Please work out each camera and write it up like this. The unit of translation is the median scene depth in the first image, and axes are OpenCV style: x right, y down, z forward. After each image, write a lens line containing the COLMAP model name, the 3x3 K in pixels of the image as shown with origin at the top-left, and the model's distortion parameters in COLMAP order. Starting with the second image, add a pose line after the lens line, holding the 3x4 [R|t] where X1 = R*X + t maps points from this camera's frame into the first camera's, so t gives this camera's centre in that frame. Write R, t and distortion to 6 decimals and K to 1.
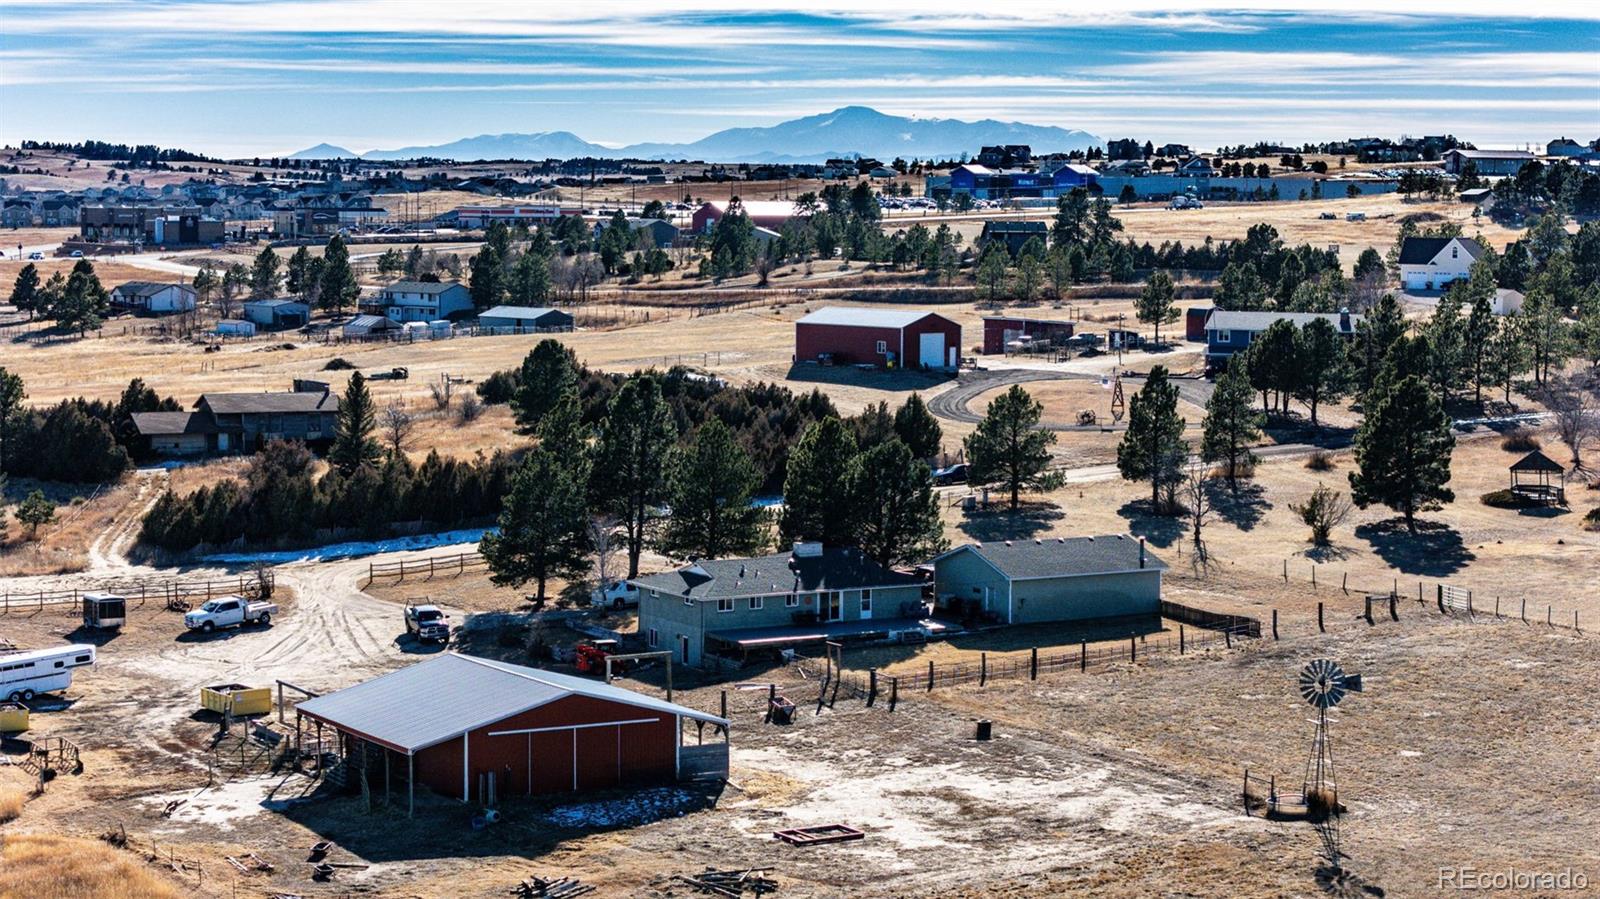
lens RADIAL K [[3187.9, 0, 762.8], [0, 3187.9, 452.3], [0, 0, 1]] dist [-0.095080, 0.176359]
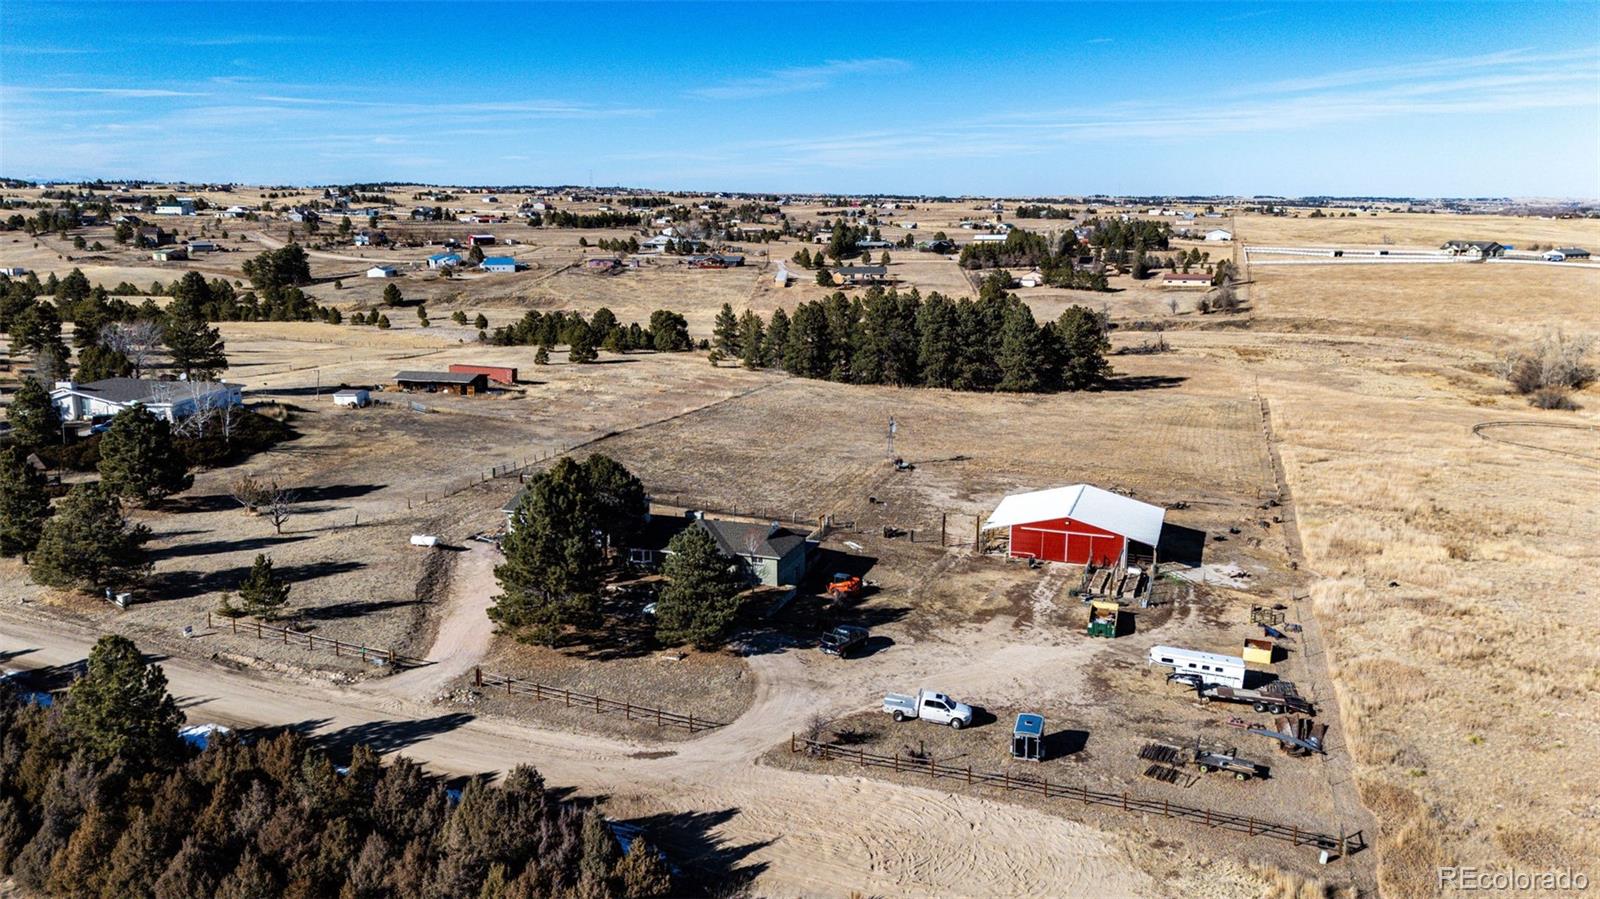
lens RADIAL K [[1186.7, 0, 800.0], [0, 1186.7, 449.5], [0, 0, 1]] dist [0.128613, -0.160172]
pose [[-0.646726, -0.158644, 0.746041, -0.481964], [0.065510, 0.962961, 0.261561, -0.160608], [-0.759904, 0.218031, -0.612380, 1.419747]]
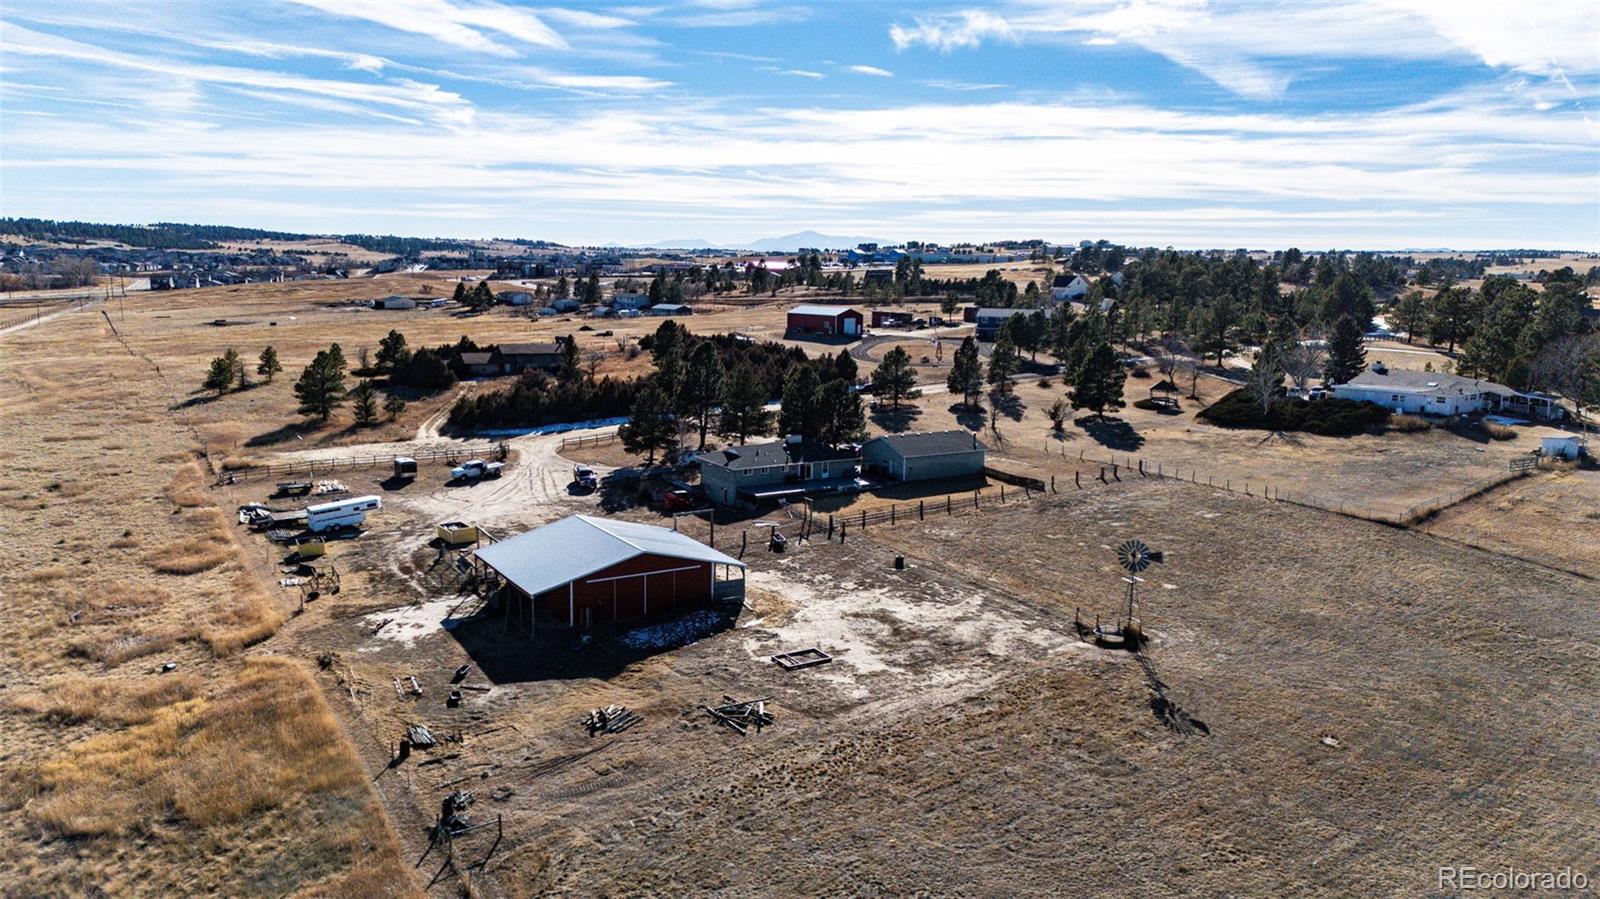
lens RADIAL K [[1155.7, 0, 800.0], [0, 1155.7, 449.5], [0, 0, 1]] dist [0.129952, -0.143394]
pose [[0.999728, 0.005853, 0.022574, 0.003134], [-0.007593, 0.996942, 0.077770, -0.016292], [-0.022050, -0.077920, 0.996716, 0.368223]]
